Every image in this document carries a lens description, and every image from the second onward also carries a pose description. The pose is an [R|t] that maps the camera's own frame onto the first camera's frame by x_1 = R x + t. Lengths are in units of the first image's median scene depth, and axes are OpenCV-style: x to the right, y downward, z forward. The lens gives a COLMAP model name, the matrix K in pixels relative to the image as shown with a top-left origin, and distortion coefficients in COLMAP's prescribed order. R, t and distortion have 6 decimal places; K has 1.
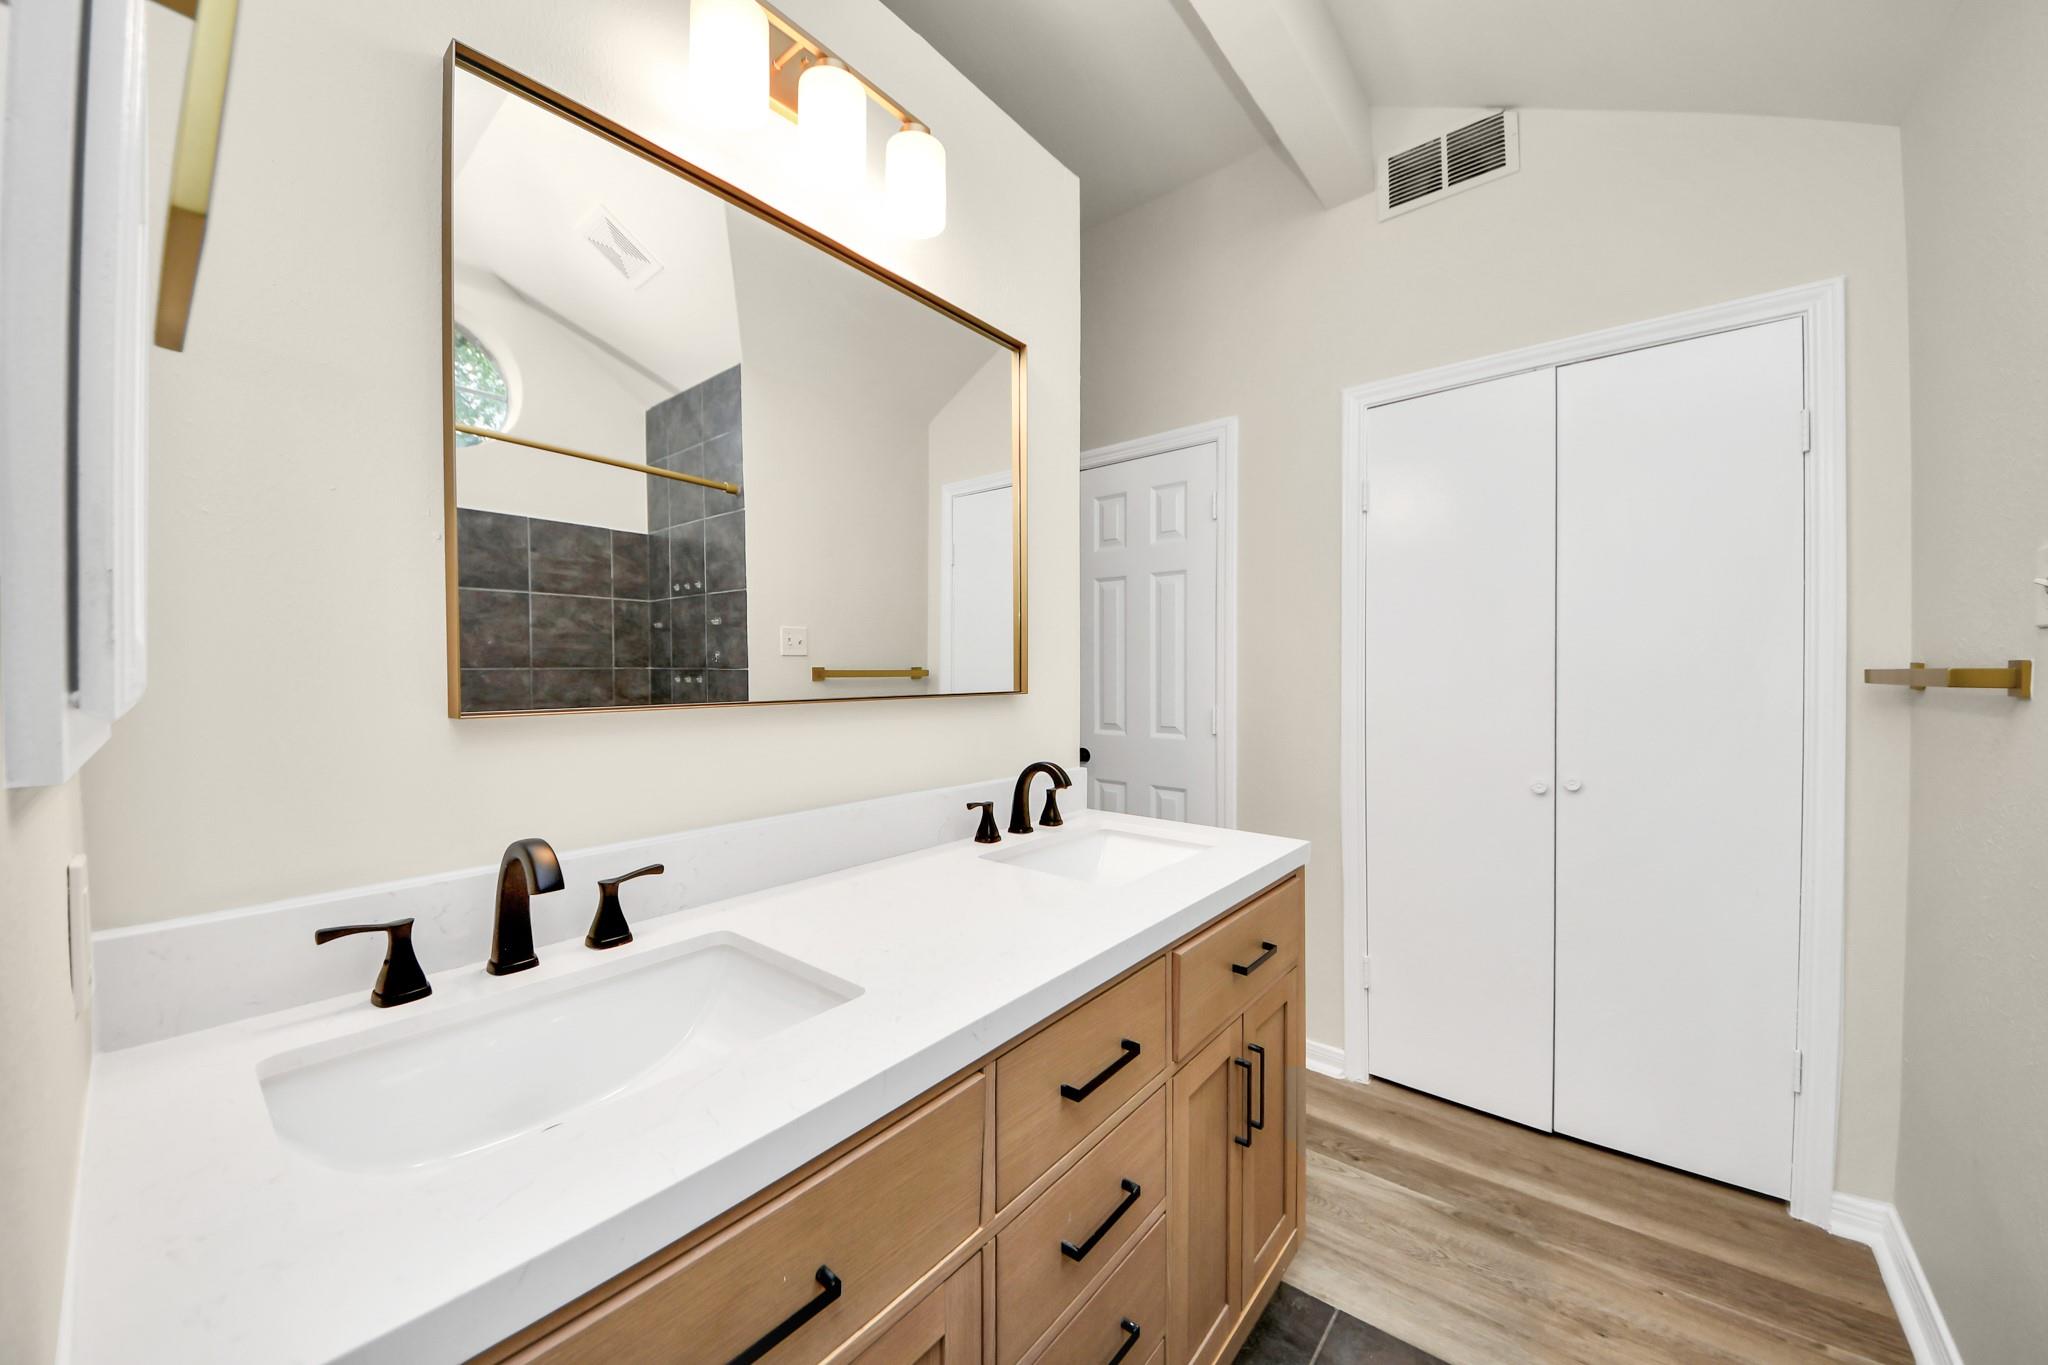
lens RADIAL K [[751.9, 0, 1034.4], [0, 751.9, 684.5], [0, 0, 1]] dist [0.016027, -0.008203]
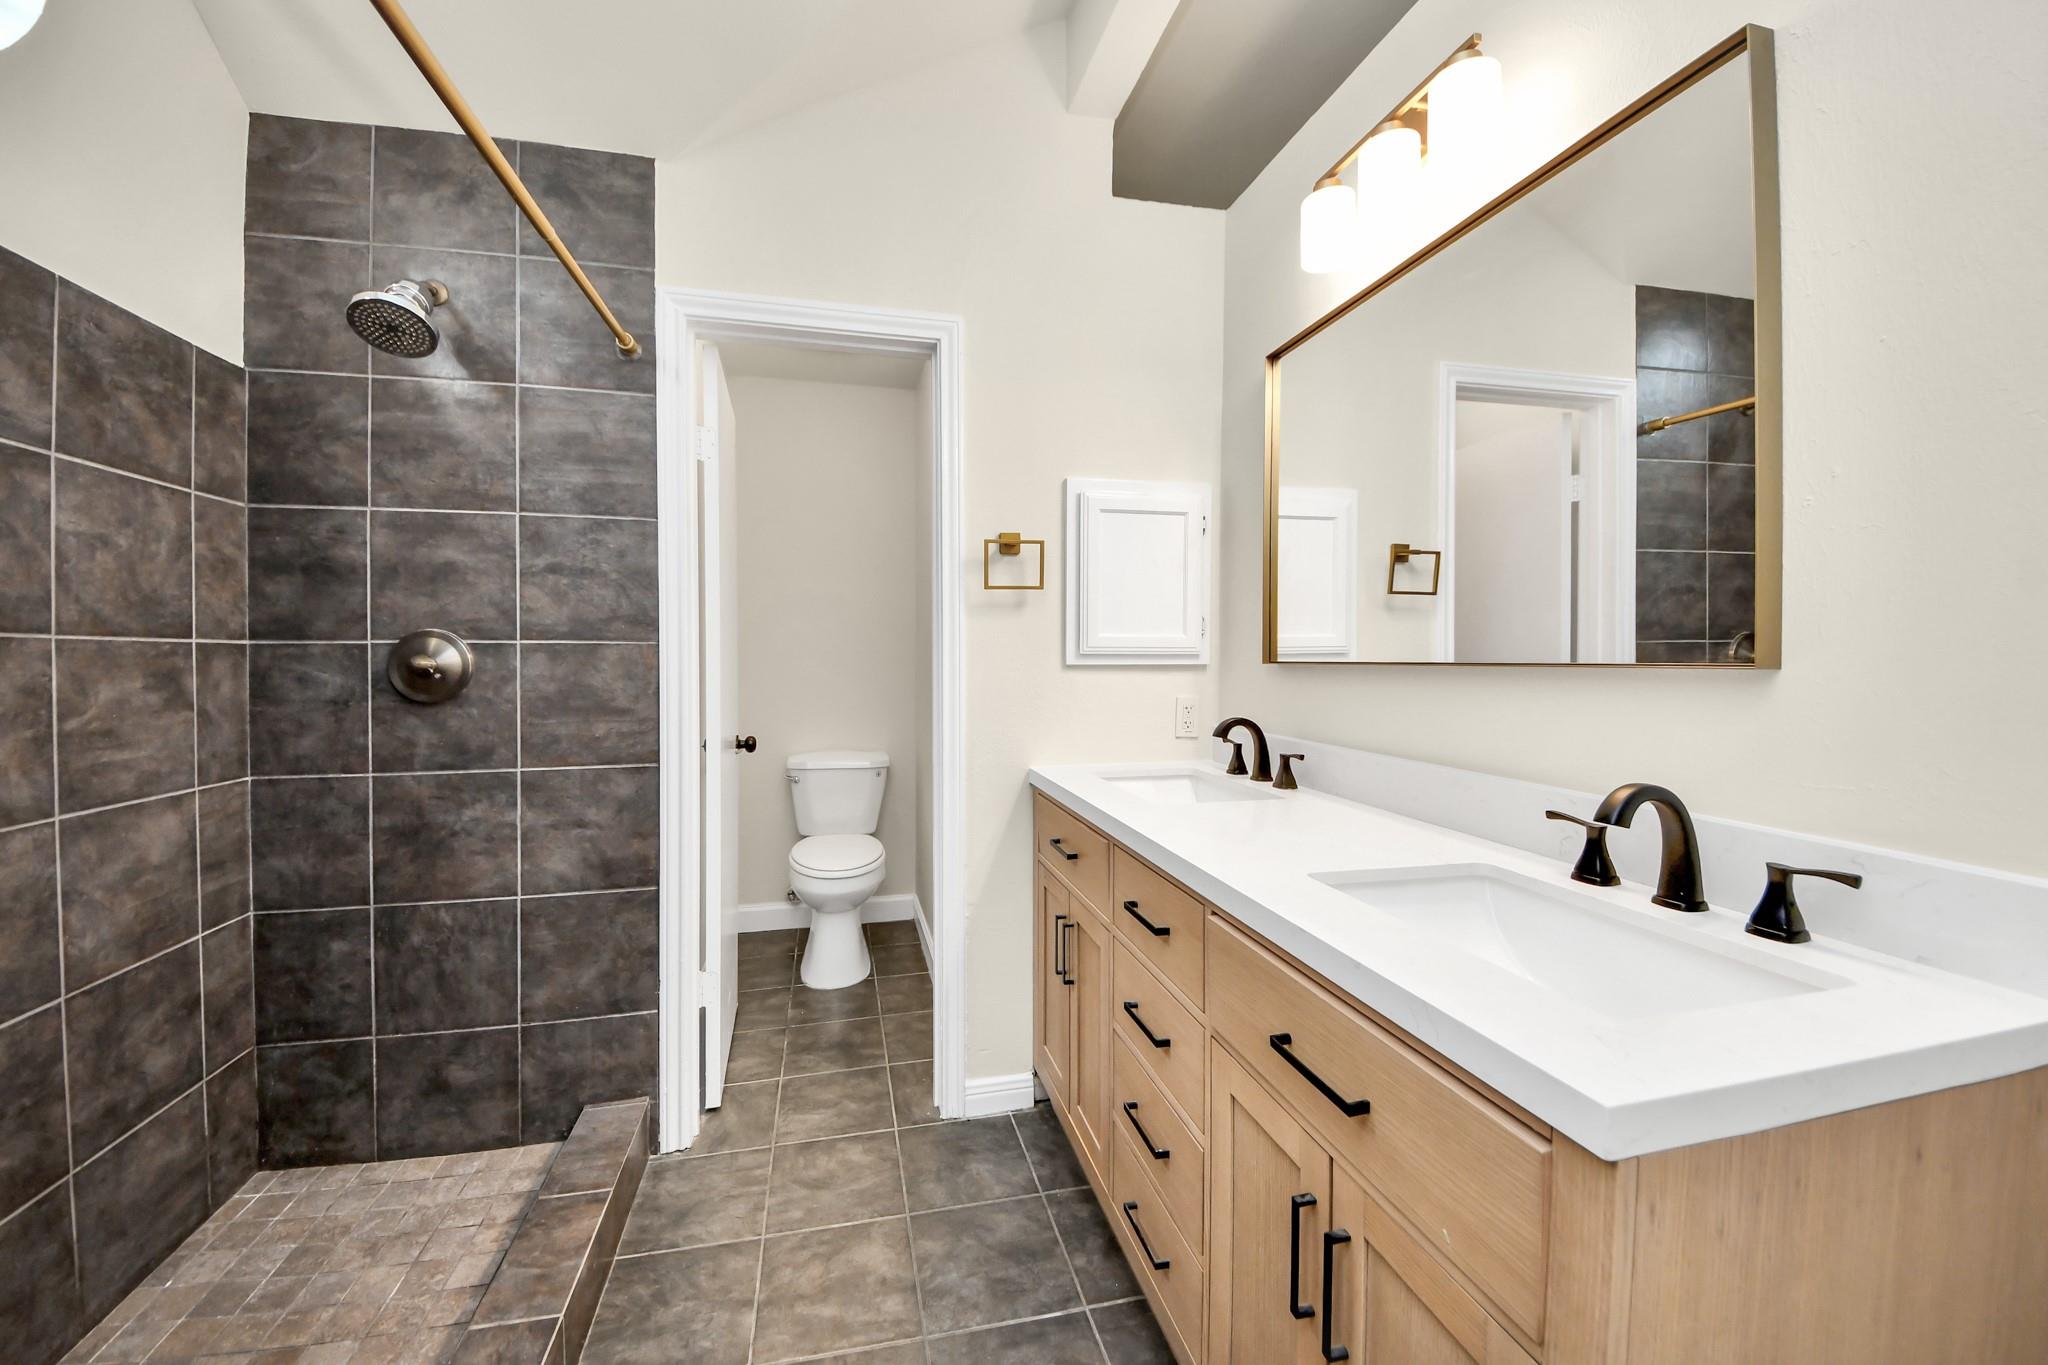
lens RADIAL K [[751.9, 0, 1034.4], [0, 751.9, 684.5], [0, 0, 1]] dist [0.016027, -0.008203]
pose [[-0.612947, 0.051087, -0.788470, 0.718456], [0.013323, 0.998434, 0.054334, -0.015224], [0.790011, 0.022799, -0.612668, 0.912187]]
